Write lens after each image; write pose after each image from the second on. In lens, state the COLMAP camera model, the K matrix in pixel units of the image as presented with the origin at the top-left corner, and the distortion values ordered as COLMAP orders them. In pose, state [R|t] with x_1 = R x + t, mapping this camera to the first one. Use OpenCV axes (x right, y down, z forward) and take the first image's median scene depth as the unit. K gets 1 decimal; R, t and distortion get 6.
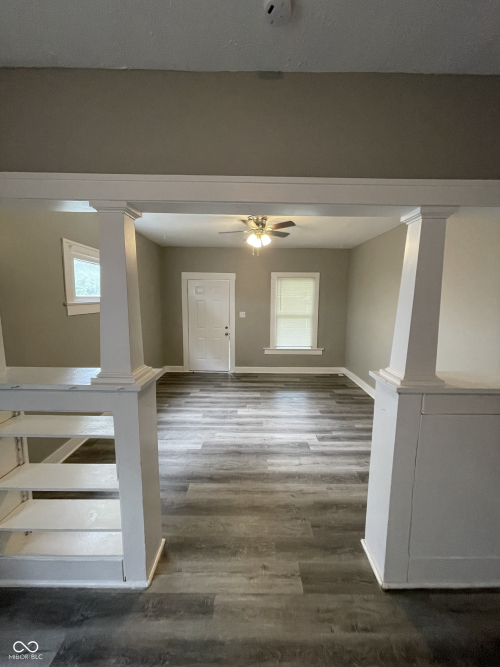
lens RADIAL K [[269.7, 0, 250.8], [0, 269.7, 333.0], [0, 0, 1]] dist [-0.003307, -0.000584]
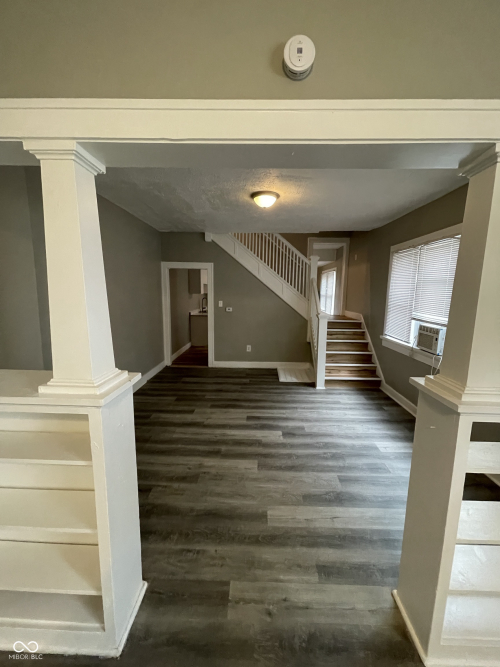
lens RADIAL K [[269.7, 0, 249.7], [0, 269.7, 332.9], [0, 0, 1]] dist [-0.003307, -0.000584]
pose [[-0.999380, -0.022748, 0.026886, 0.119067], [-0.014652, 0.962765, 0.269941, -0.179523], [-0.032025, 0.269380, -0.962501, 1.688677]]
